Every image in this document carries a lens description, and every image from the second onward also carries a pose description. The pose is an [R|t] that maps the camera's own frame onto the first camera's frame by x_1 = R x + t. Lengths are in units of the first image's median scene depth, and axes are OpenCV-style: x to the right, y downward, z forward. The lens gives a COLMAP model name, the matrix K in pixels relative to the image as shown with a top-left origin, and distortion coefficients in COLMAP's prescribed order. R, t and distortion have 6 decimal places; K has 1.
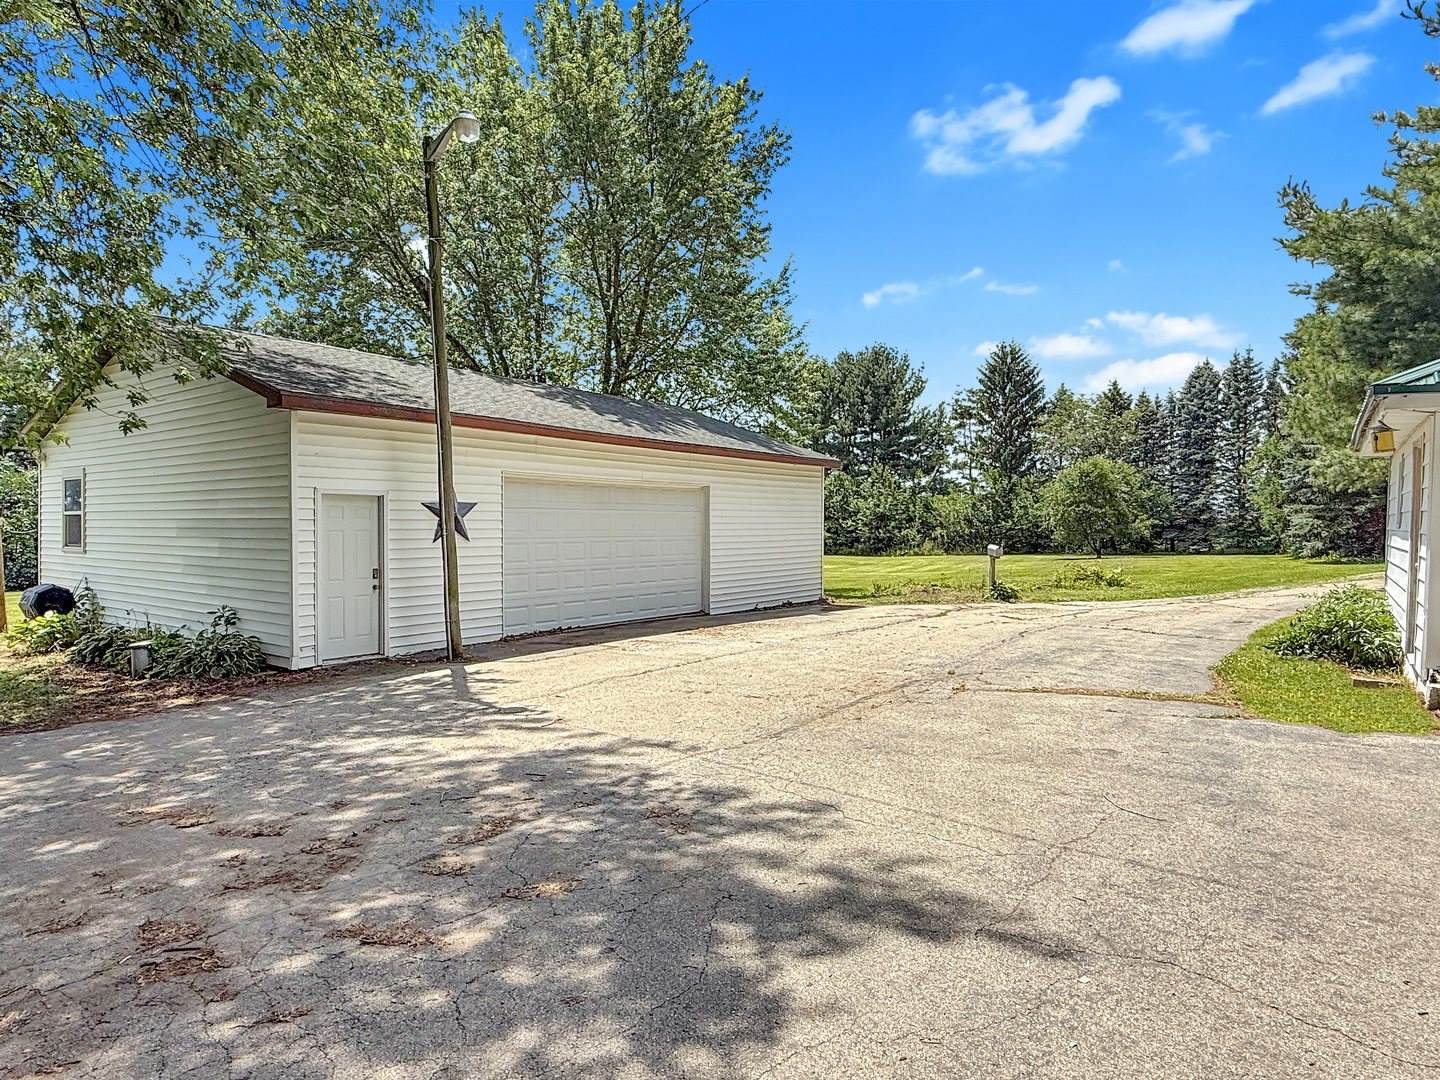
lens RADIAL K [[849.3, 0, 720.0], [0, 849.3, 540.0], [0, 0, 1]] dist [0.001066, 0.000212]
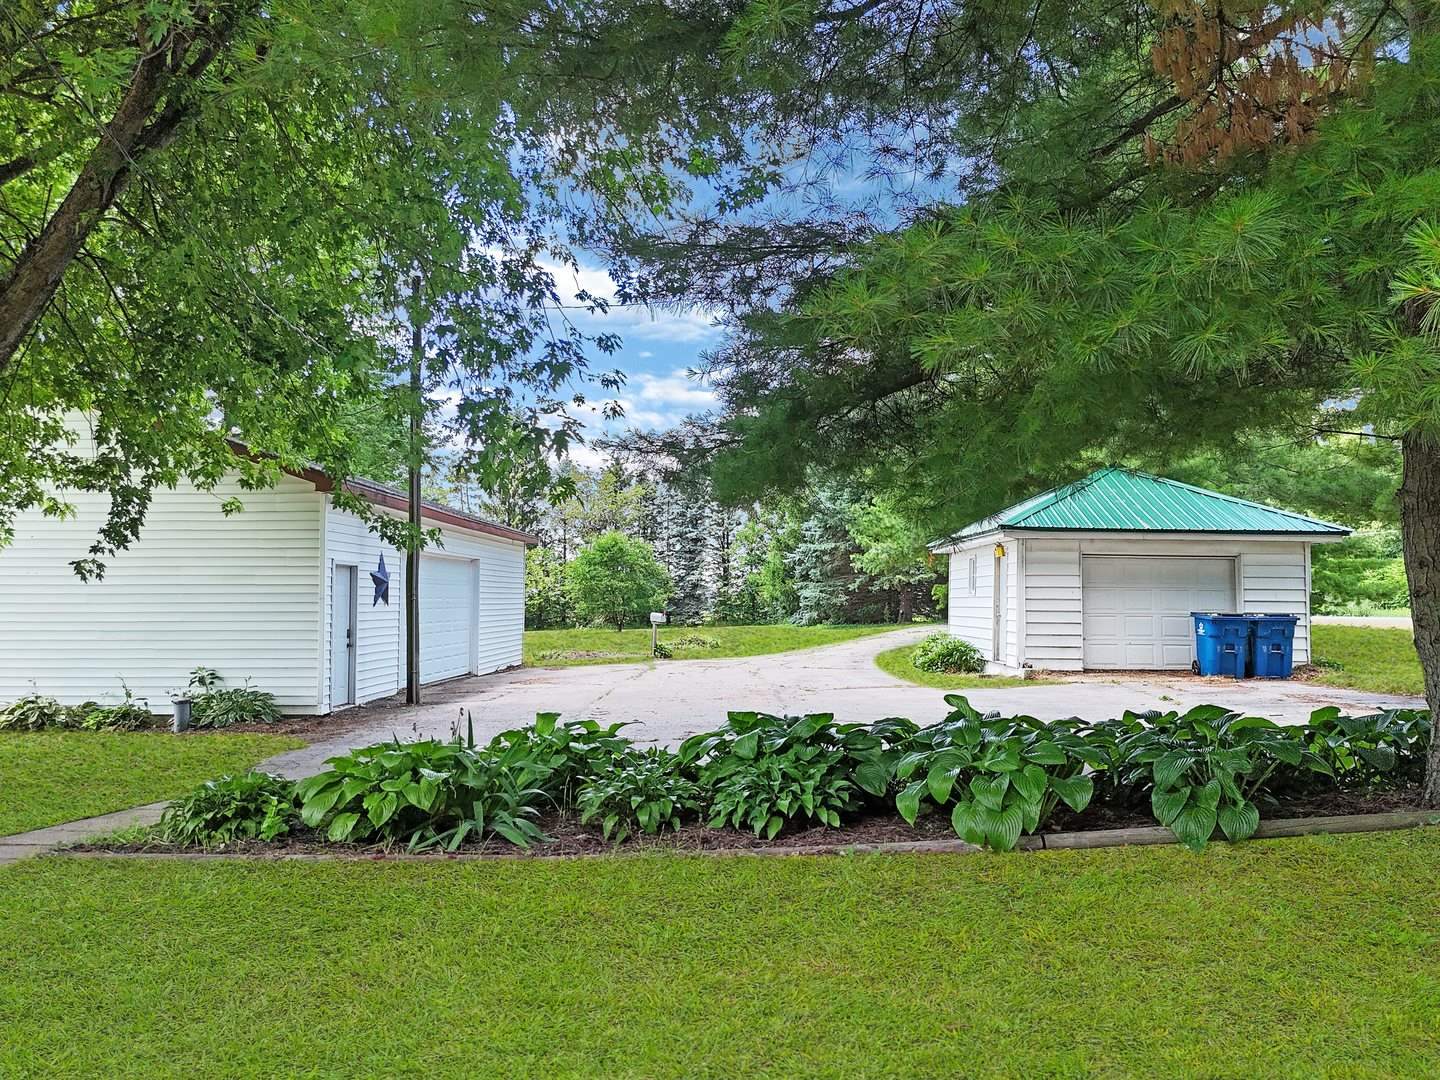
lens RADIAL K [[1069.6, 0, 720.0], [0, 1069.6, 540.0], [0, 0, 1]] dist [0.077418, -0.000599]
pose [[0.817850, 0.032590, 0.574508, -0.195006], [0.010610, 0.997371, -0.071681, 0.005079], [-0.575333, 0.064720, 0.815354, -0.121533]]
